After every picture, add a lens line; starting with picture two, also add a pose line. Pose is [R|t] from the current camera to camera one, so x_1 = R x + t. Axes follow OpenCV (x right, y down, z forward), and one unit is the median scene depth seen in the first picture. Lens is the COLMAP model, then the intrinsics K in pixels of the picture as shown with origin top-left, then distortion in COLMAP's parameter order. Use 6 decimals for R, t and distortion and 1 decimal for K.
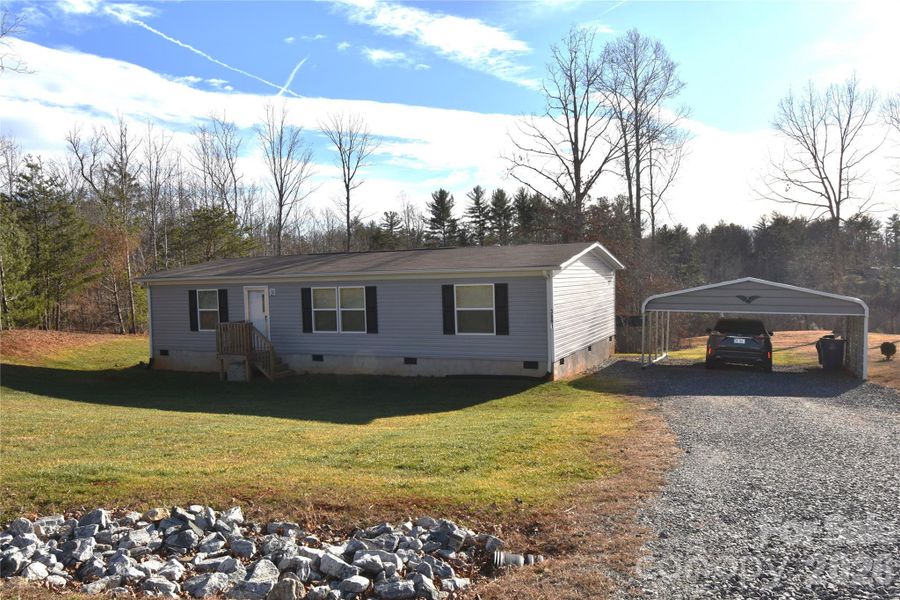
lens RADIAL K [[638.1, 0, 450.0], [0, 638.1, 300.0], [0, 0, 1]] dist [0.009343, -0.023798]
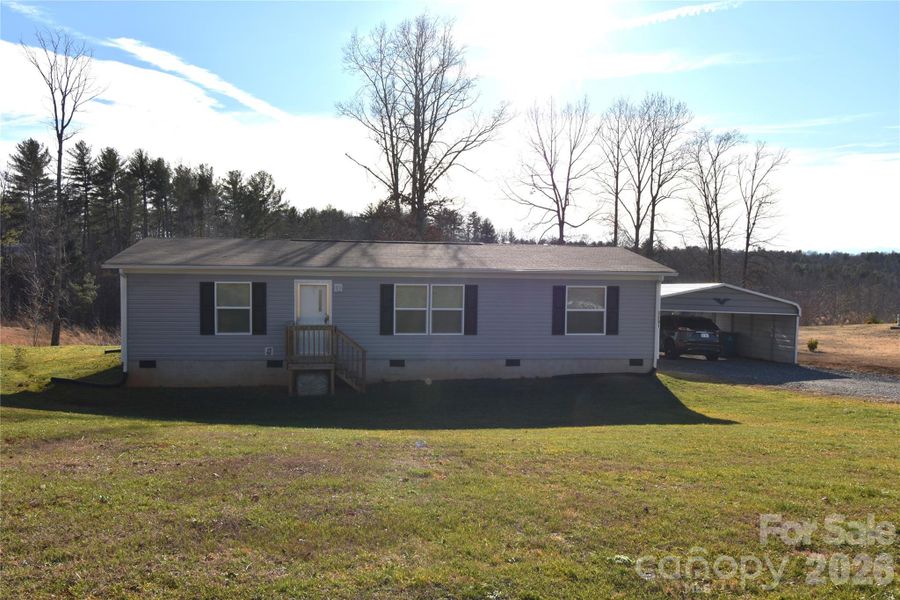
lens RADIAL K [[701.8, 0, 450.0], [0, 701.8, 300.0], [0, 0, 1]] dist [0.005685, 0.000117]
pose [[0.851209, 0.008518, 0.524758, -0.631025], [-0.018704, 0.999725, 0.014111, -0.011902], [-0.524493, -0.021827, 0.851135, 0.128422]]
